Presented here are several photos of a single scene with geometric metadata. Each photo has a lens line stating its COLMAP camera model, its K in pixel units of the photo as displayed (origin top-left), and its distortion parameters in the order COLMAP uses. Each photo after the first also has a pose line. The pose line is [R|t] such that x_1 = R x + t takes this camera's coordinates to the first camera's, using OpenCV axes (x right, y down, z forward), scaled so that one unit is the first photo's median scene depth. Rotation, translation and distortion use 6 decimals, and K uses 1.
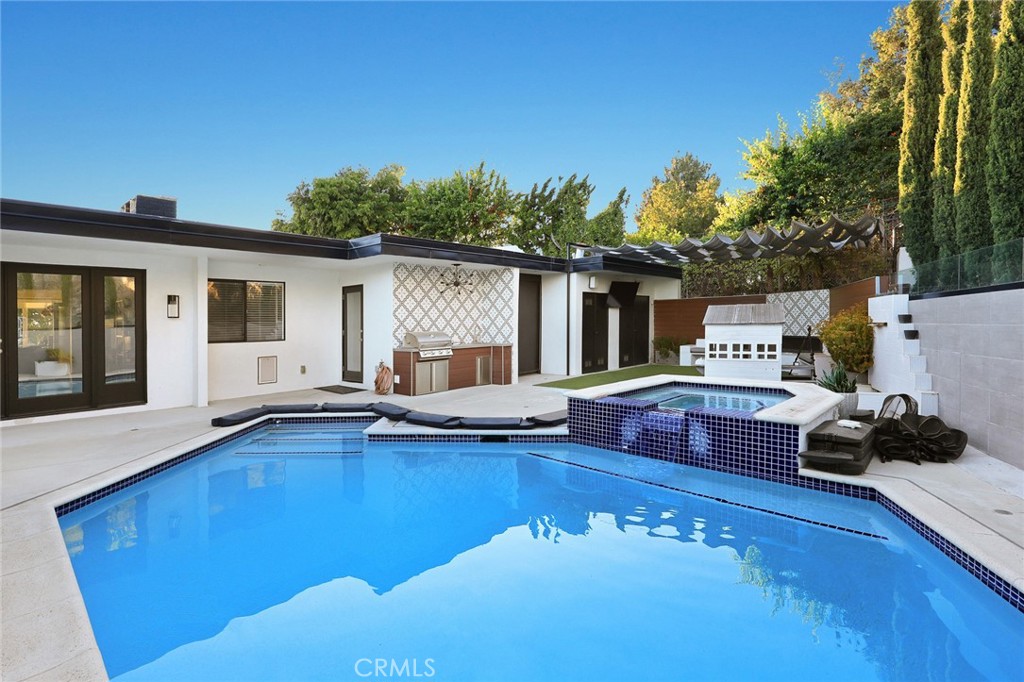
lens RADIAL K [[487.2, 0, 512.6], [0, 487.2, 322.7], [0, 0, 1]] dist [0.000319, 0.000004]
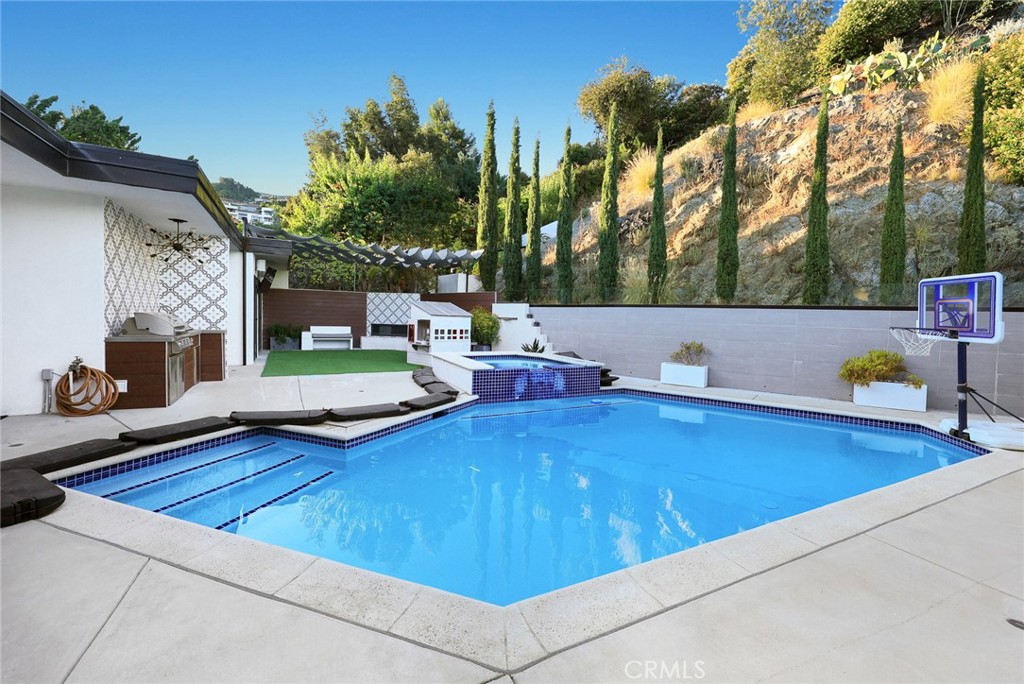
lens RADIAL K [[418.9, 0, 512.0], [0, 418.9, 342.0], [0, 0, 1]] dist [-0.000472, 0.000019]
pose [[0.341151, -0.028514, 0.939576, -0.651953], [-0.035233, 0.998450, 0.043093, 0.020702], [-0.939348, -0.047805, 0.339617, 0.394859]]
